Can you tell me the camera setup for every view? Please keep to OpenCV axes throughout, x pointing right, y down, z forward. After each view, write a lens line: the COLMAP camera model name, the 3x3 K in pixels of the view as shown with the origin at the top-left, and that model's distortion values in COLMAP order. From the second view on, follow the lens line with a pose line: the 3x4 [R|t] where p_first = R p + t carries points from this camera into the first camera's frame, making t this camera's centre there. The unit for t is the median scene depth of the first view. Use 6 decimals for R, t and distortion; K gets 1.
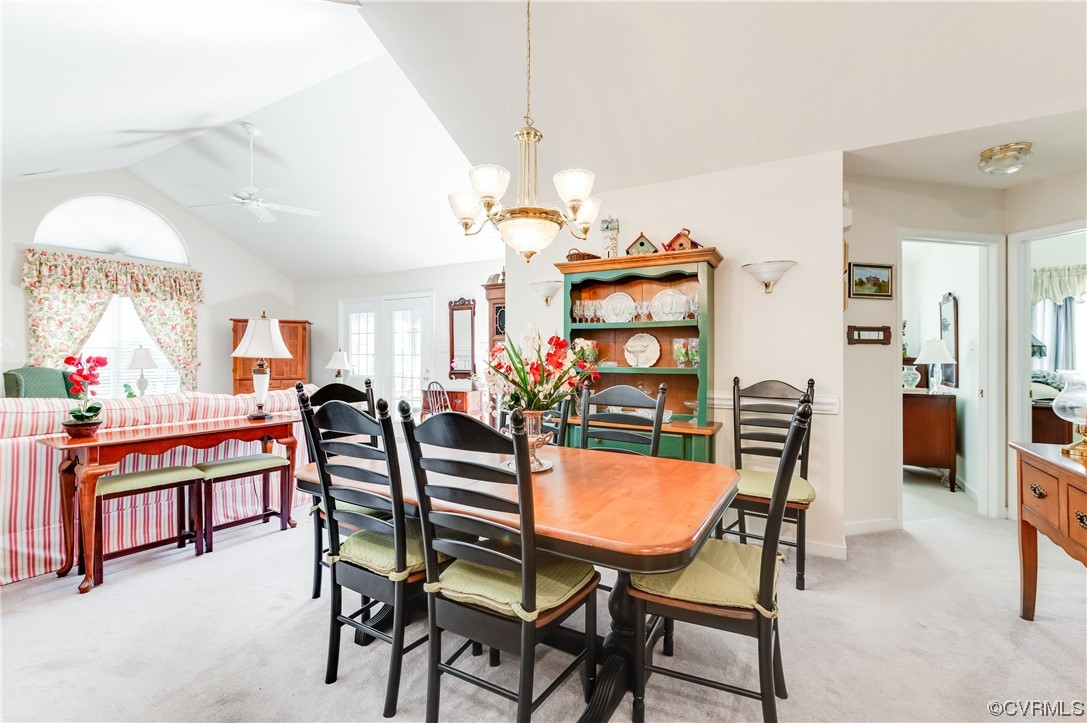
lens RADIAL K [[484.0, 0, 543.6], [0, 484.0, 347.9], [0, 0, 1]] dist [0.003950, -0.002070]
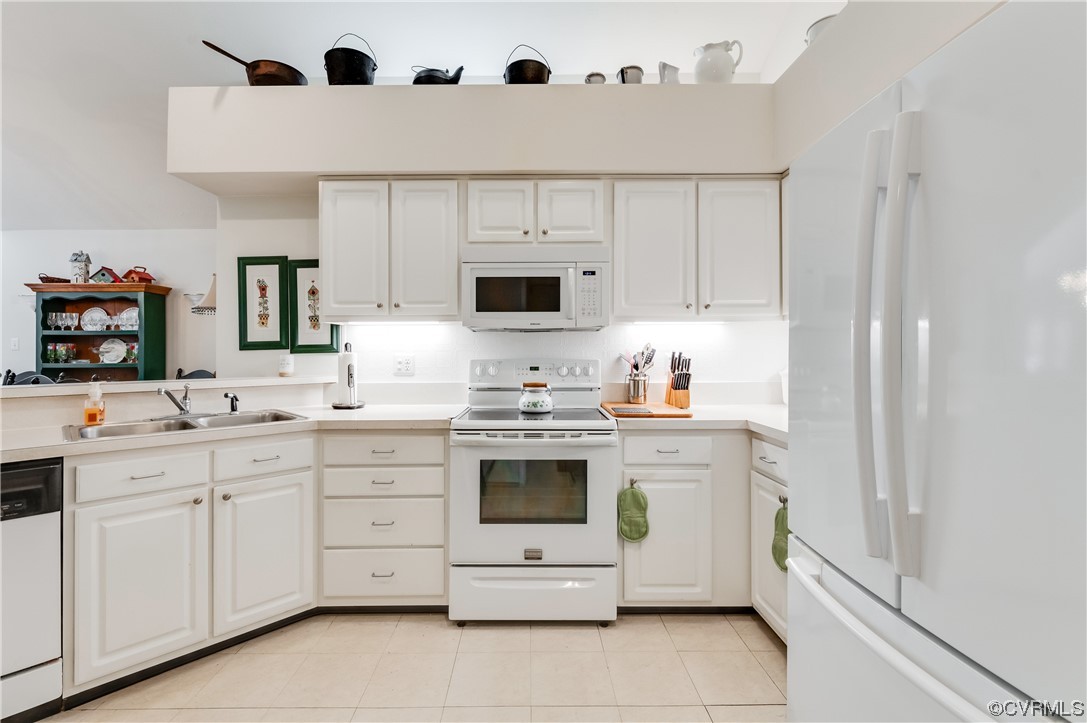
lens RADIAL K [[484.0, 0, 531.6], [0, 484.0, 347.6], [0, 0, 1]] dist [0.003950, -0.002070]
pose [[0.869524, -0.002144, 0.493886, 0.556653], [-0.000956, 0.999981, 0.006025, -0.013262], [-0.493889, -0.005711, 0.869506, -0.792451]]
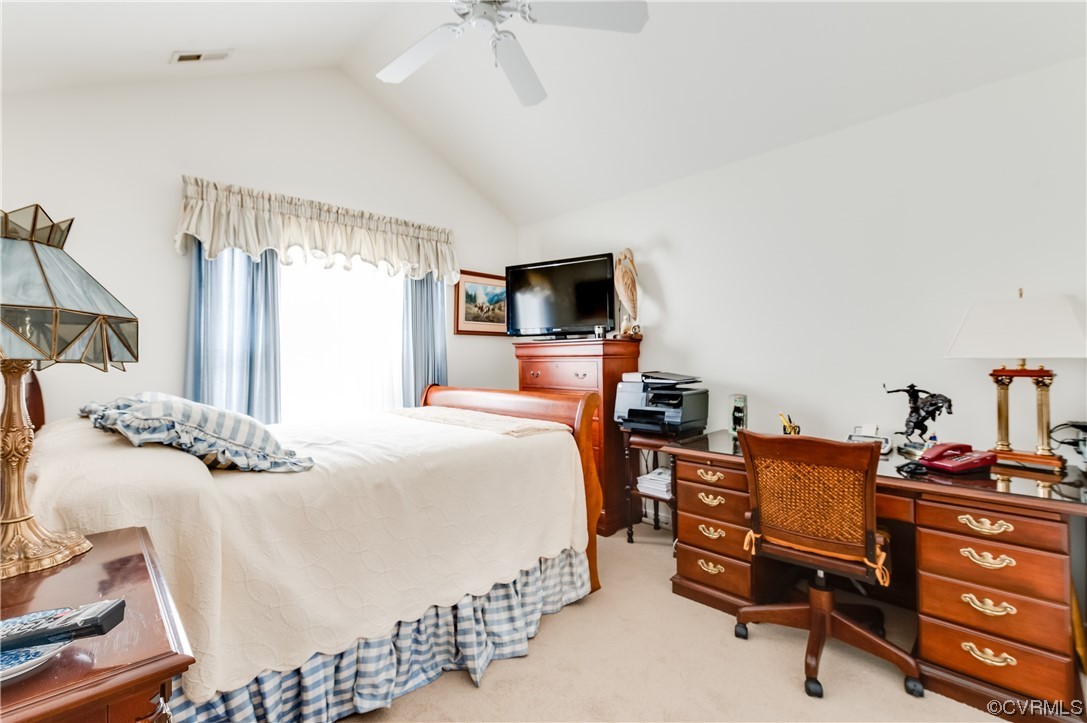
lens RADIAL K [[484.0, 0, 540.0], [0, 484.0, 366.7], [0, 0, 1]] dist [0.003950, -0.002070]
pose [[0.283366, -0.000733, 0.959012, 1.058814], [-0.007832, 0.999965, 0.003078, 0.027116], [-0.958980, -0.008384, 0.283350, 0.910160]]
